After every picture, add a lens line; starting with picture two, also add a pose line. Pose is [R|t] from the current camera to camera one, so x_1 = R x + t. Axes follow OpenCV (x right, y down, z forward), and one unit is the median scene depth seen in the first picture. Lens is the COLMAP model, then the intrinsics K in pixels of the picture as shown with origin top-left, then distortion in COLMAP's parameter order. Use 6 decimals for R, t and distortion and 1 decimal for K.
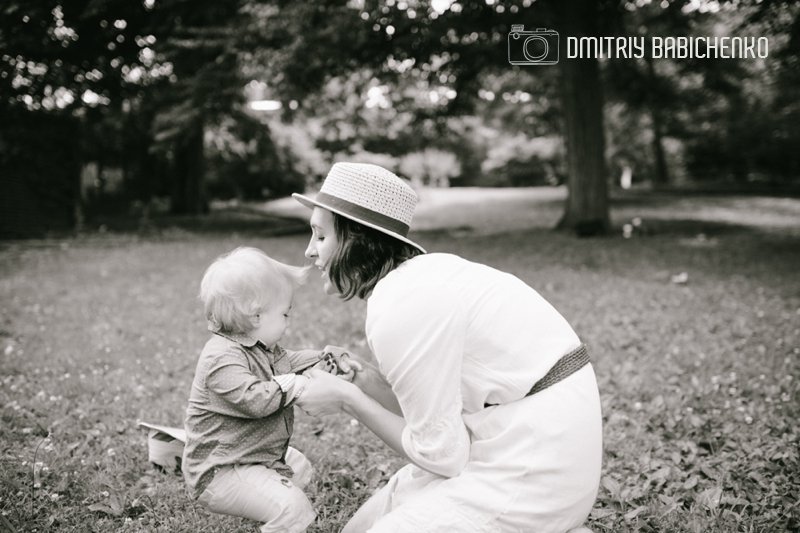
lens RADIAL K [[800.8, 0, 400.1], [0, 800.8, 272.7], [0, 0, 1]] dist [0.054874, 0.000000]
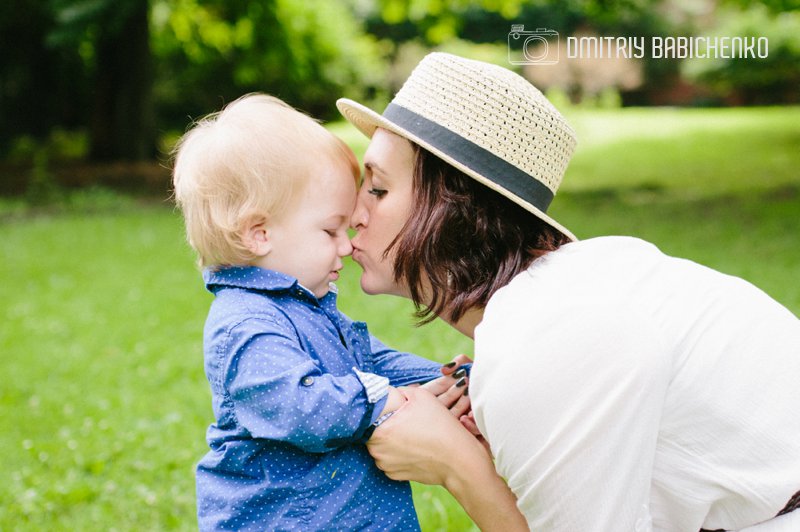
lens RADIAL K [[800.8, 0, 400.0], [0, 800.8, 260.8], [0, 0, 1]] dist [0.054874, 0.000000]
pose [[0.999886, -0.003176, -0.014785, -0.074323], [0.003142, 0.999992, -0.002318, -0.006928], [0.014793, 0.002271, 0.999888, 0.476647]]
